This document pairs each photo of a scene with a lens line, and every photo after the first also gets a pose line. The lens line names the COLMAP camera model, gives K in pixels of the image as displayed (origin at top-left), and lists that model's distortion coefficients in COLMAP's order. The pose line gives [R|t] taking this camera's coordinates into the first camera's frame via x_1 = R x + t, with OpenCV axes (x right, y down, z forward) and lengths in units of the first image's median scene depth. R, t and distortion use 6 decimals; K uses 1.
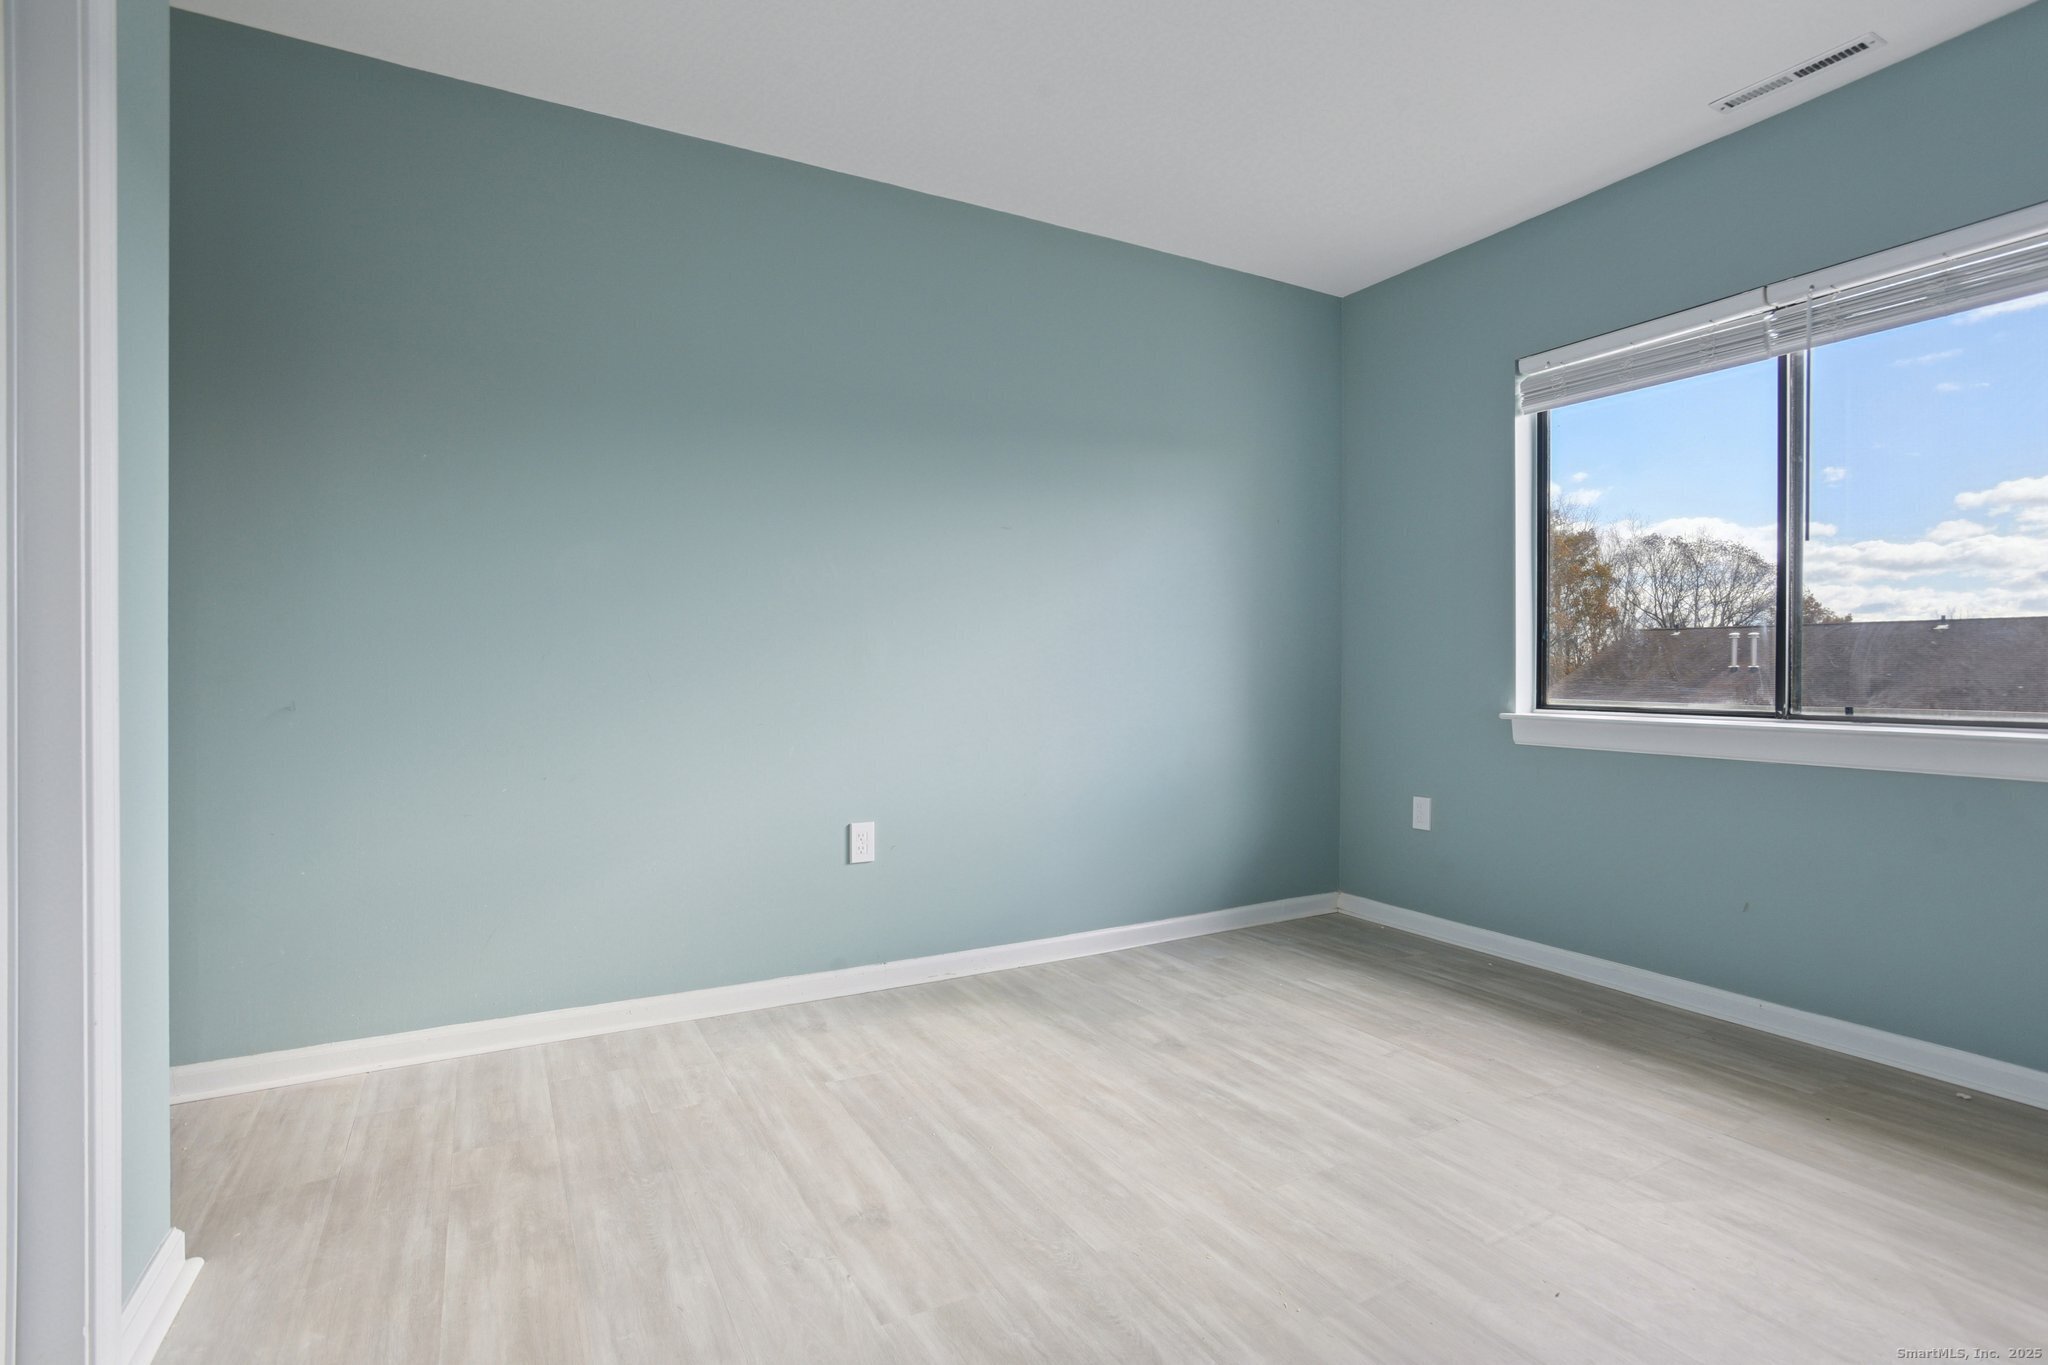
lens RADIAL K [[994.5, 0, 1025.6], [0, 994.5, 677.7], [0, 0, 1]] dist [-0.042189, 0.018356]
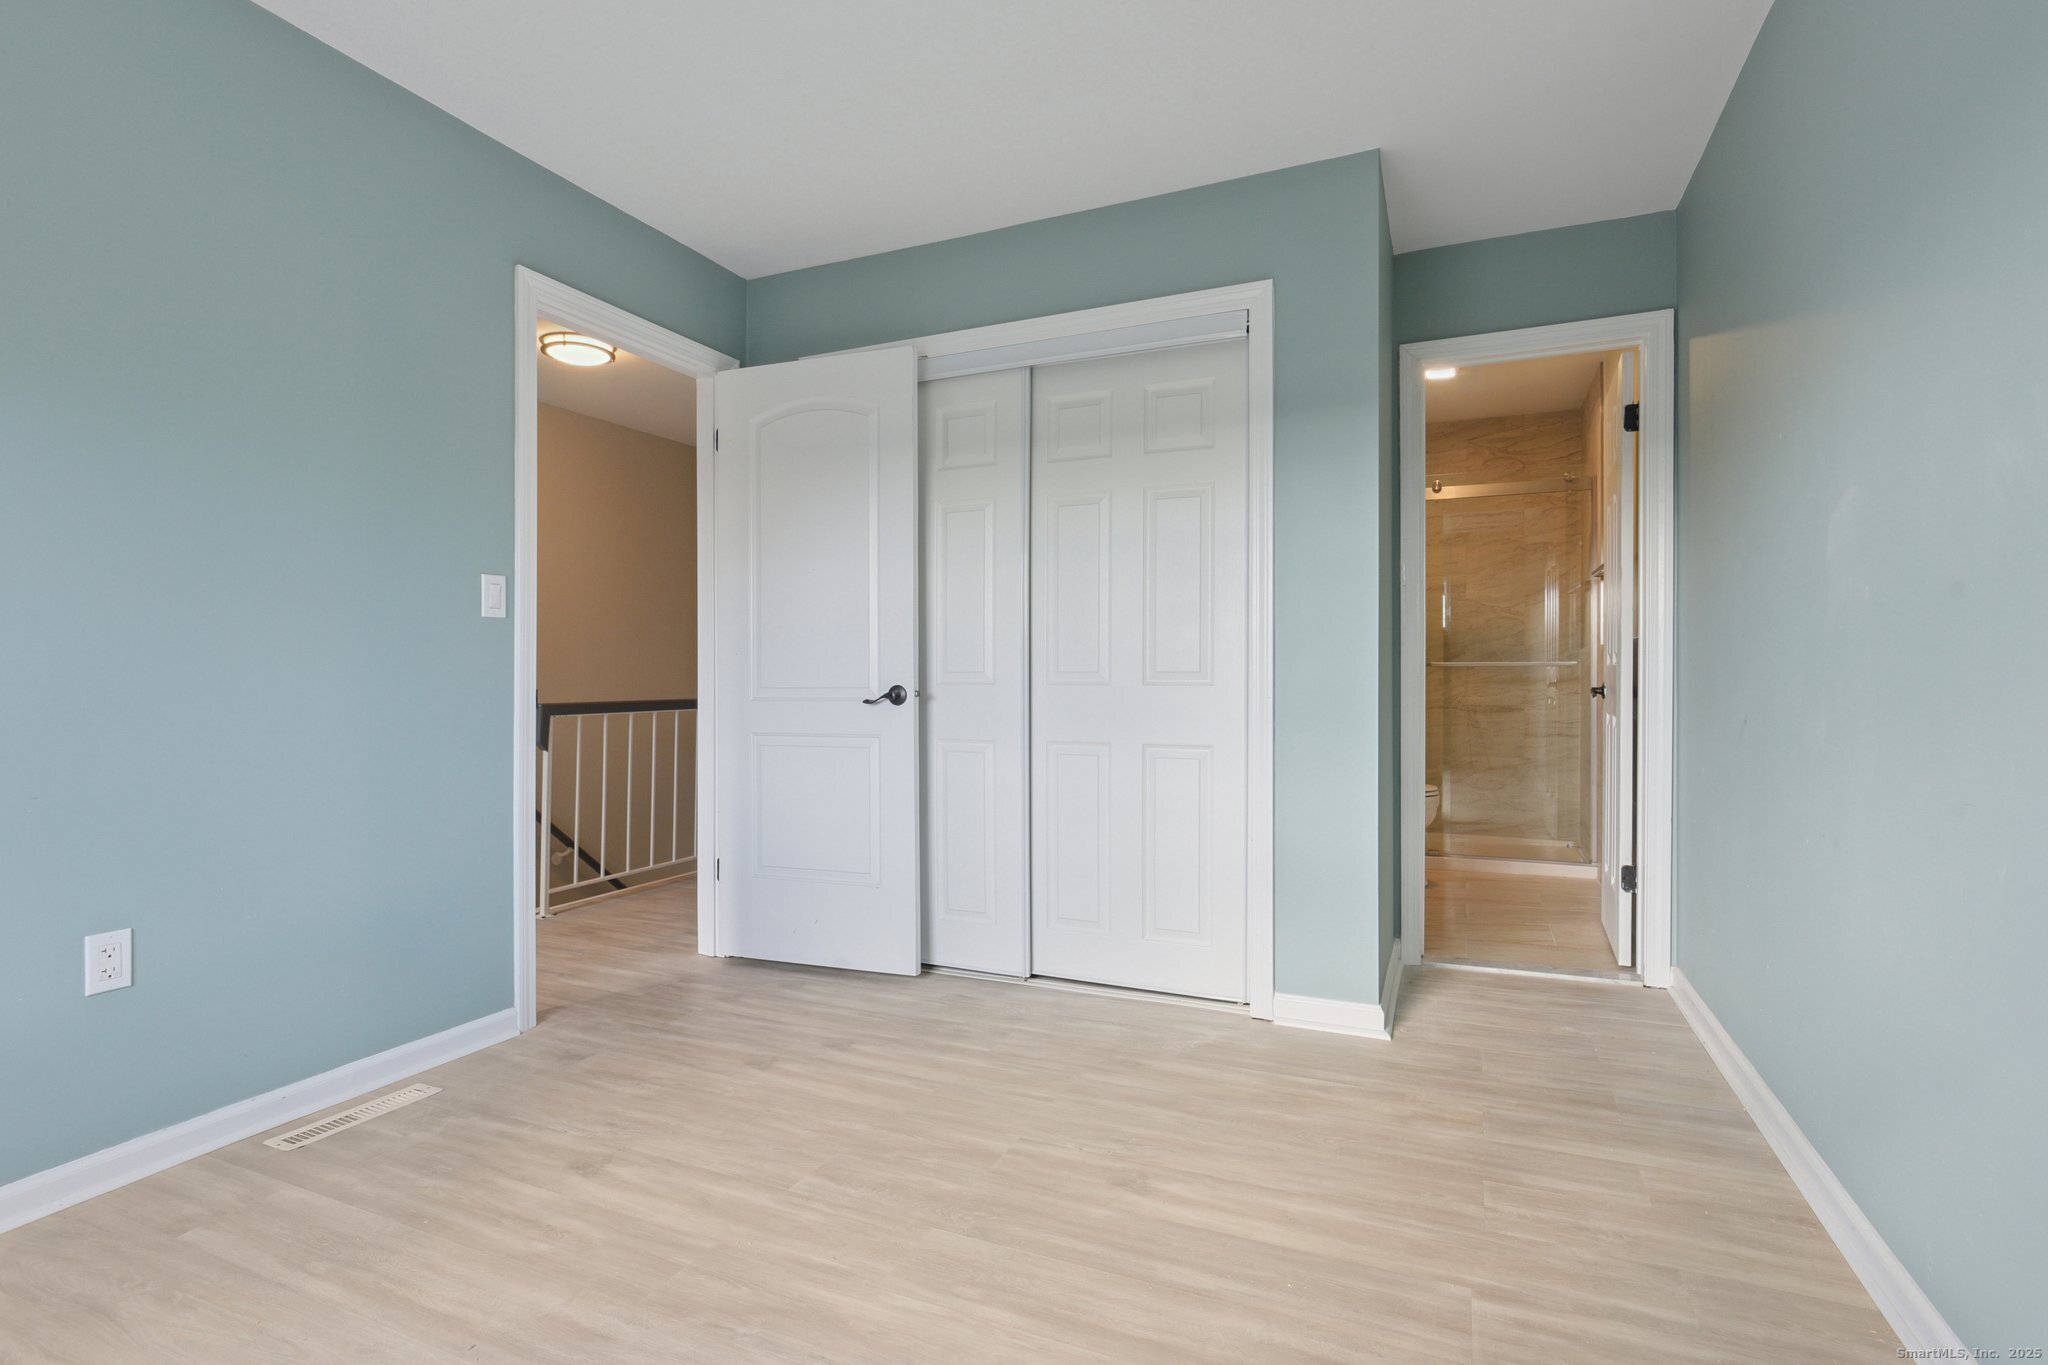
lens RADIAL K [[994.5, 0, 1024.4], [0, 994.5, 678.4], [0, 0, 1]] dist [-0.042189, 0.018356]
pose [[-0.799044, -0.000589, -0.601272, 0.600778], [-0.006657, 0.999947, 0.007867, -0.017184], [0.601235, 0.010289, -0.799006, 1.810143]]
